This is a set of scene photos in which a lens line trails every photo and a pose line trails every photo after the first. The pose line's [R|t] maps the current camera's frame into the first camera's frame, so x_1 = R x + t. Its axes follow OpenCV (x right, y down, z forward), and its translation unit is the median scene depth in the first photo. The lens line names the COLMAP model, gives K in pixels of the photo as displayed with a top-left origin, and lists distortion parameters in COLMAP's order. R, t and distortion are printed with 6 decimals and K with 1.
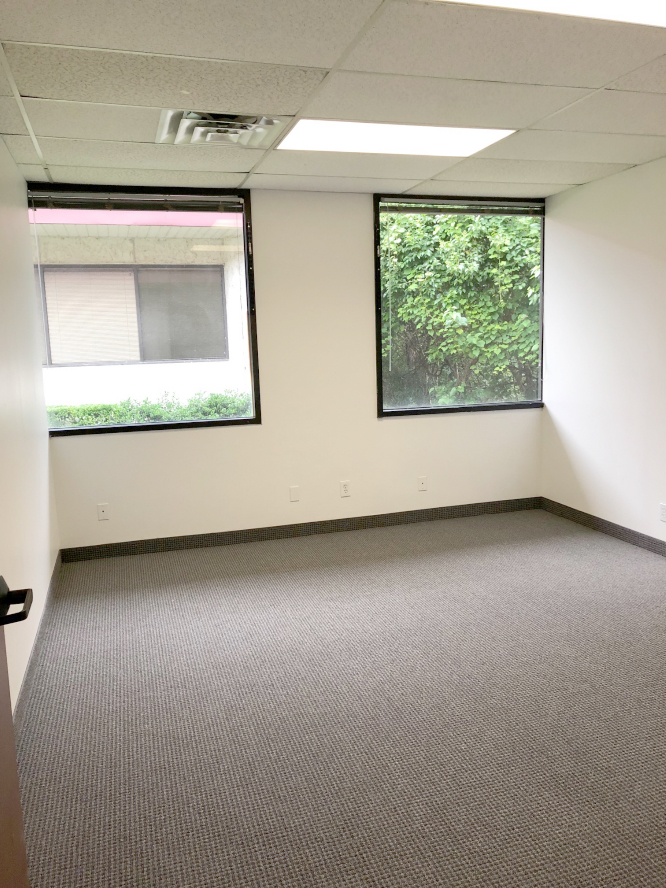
lens RADIAL K [[723.7, 0, 333.0], [0, 723.7, 444.0], [0, 0, 1]] dist [-0.001499, -0.001285]
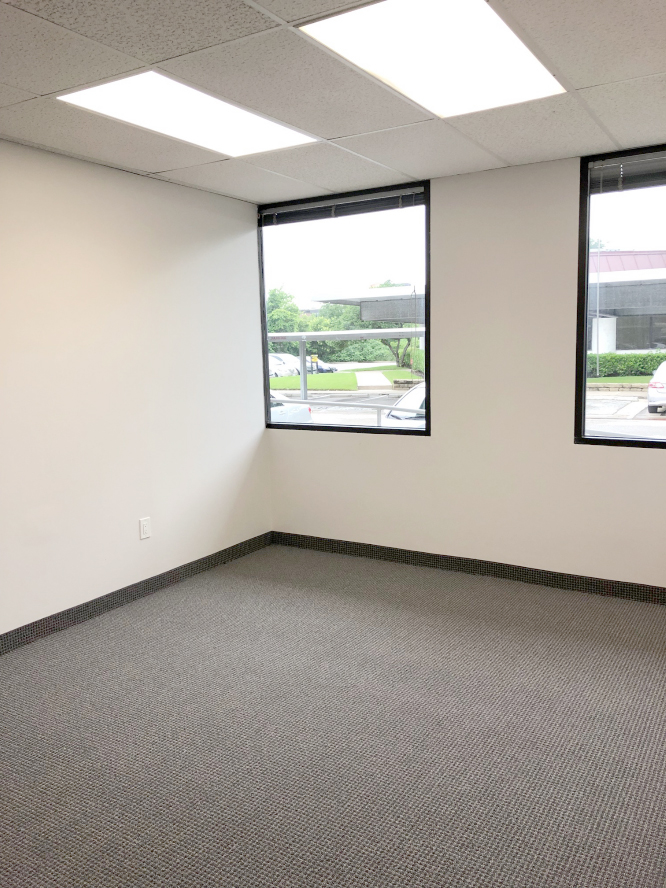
lens RADIAL K [[723.7, 0, 333.0], [0, 723.7, 444.0], [0, 0, 1]] dist [-0.001499, -0.001285]
pose [[0.664820, 0.098946, -0.740422, 0.487990], [-0.118169, 0.992639, 0.026547, -0.028489], [0.737598, 0.069846, 0.671618, 0.309368]]
